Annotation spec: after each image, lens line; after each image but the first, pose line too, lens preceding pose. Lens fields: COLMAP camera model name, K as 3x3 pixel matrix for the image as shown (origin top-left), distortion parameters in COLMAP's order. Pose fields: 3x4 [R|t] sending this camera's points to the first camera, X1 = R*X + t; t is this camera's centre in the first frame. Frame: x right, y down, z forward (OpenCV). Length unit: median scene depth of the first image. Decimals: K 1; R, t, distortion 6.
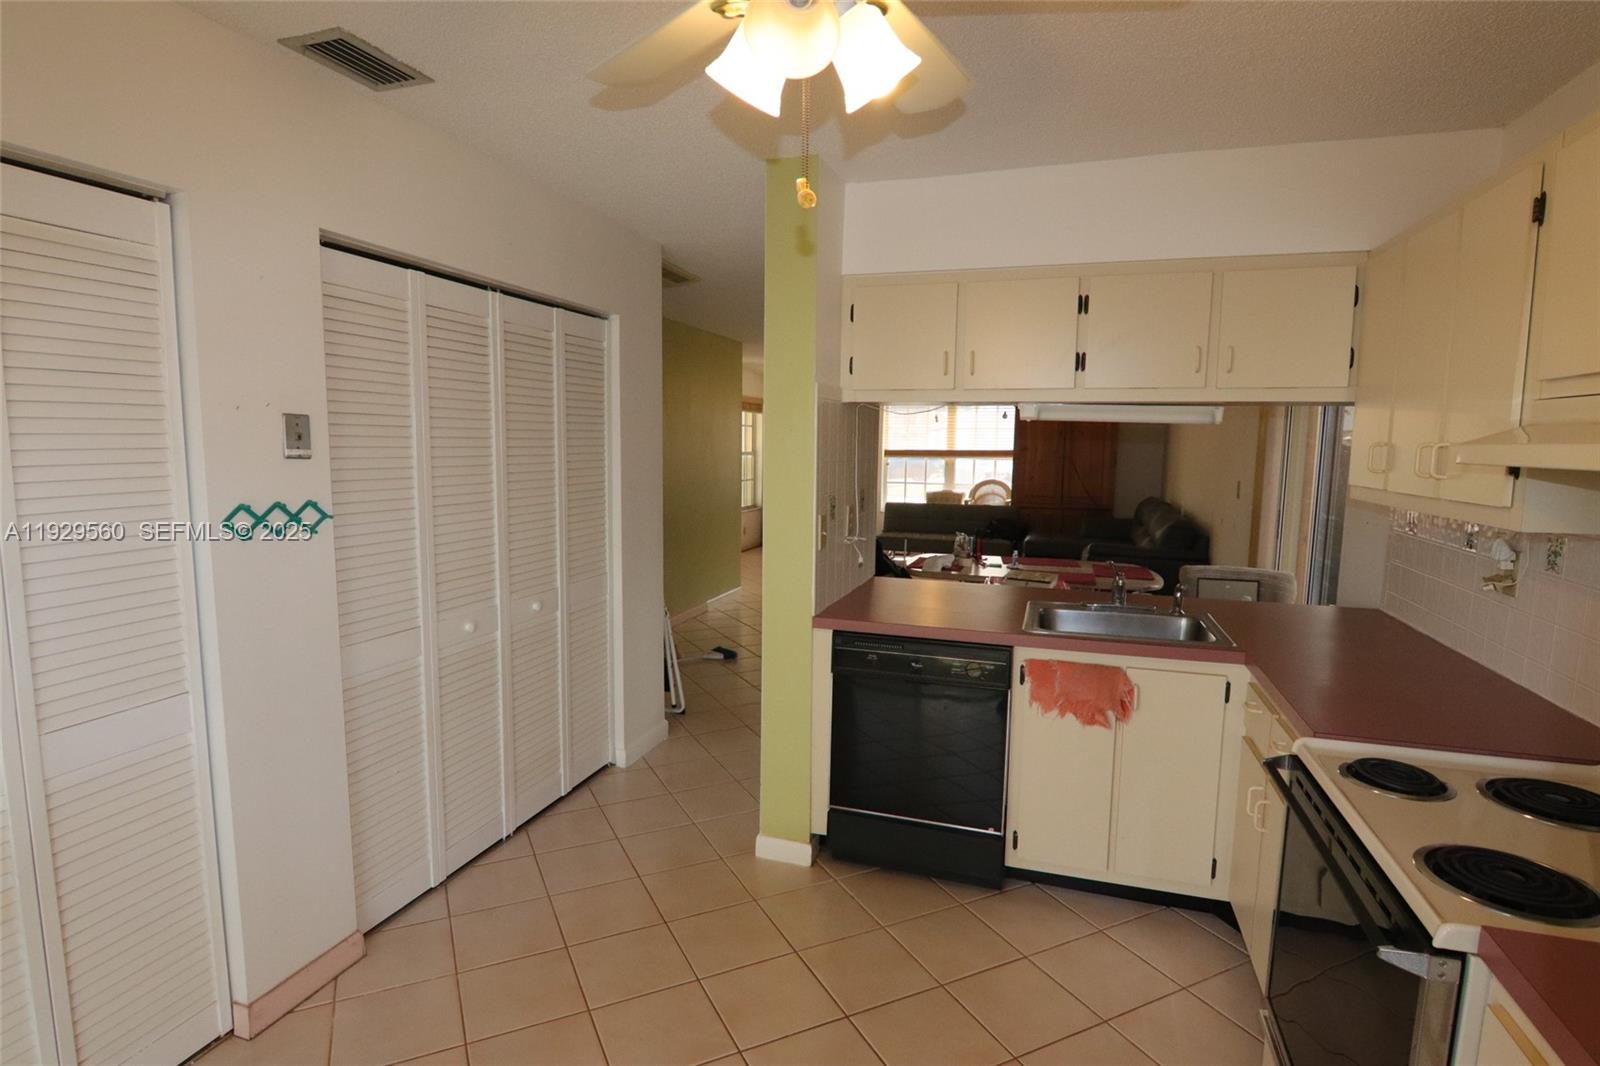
lens RADIAL K [[820.9, 0, 800.0], [0, 820.9, 538.1], [0, 0, 1]] dist [-0.007412, -0.001843]
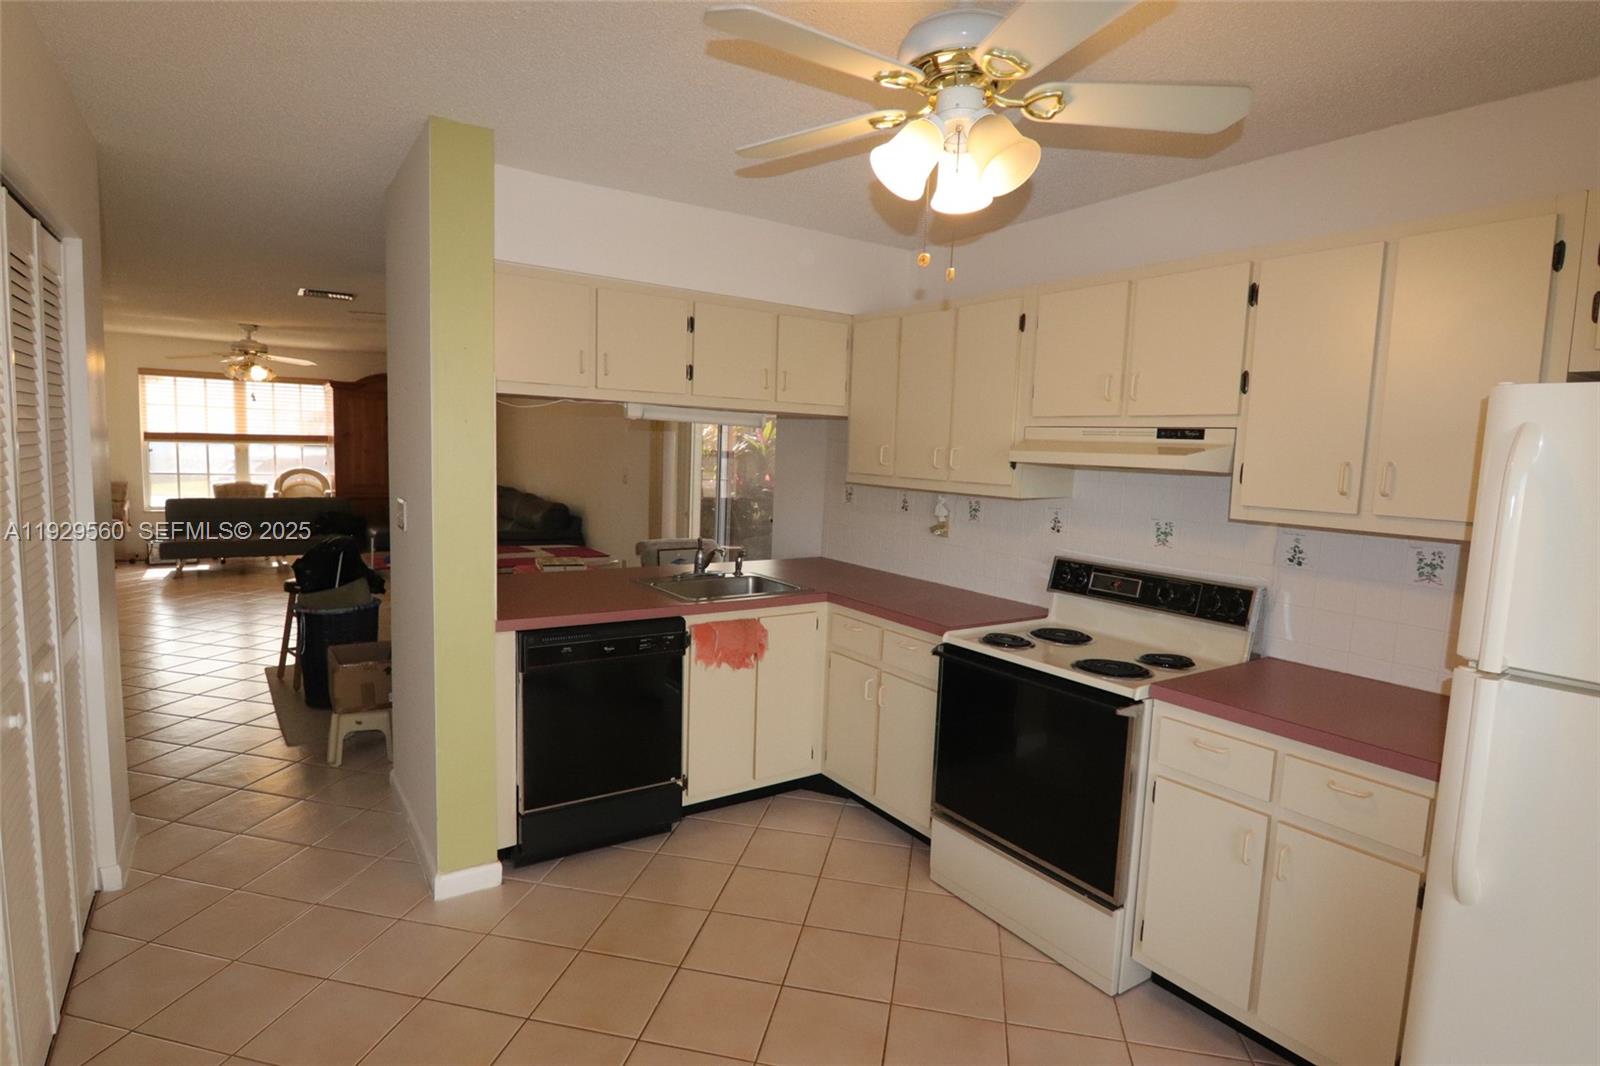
lens RADIAL K [[820.9, 0, 797.6], [0, 820.9, 532.7], [0, 0, 1]] dist [-0.007412, -0.001843]
pose [[0.619137, -0.074772, 0.781715, -0.485000], [0.064879, 0.996924, 0.043971, -0.023601], [-0.782598, 0.023493, 0.622083, 0.134208]]
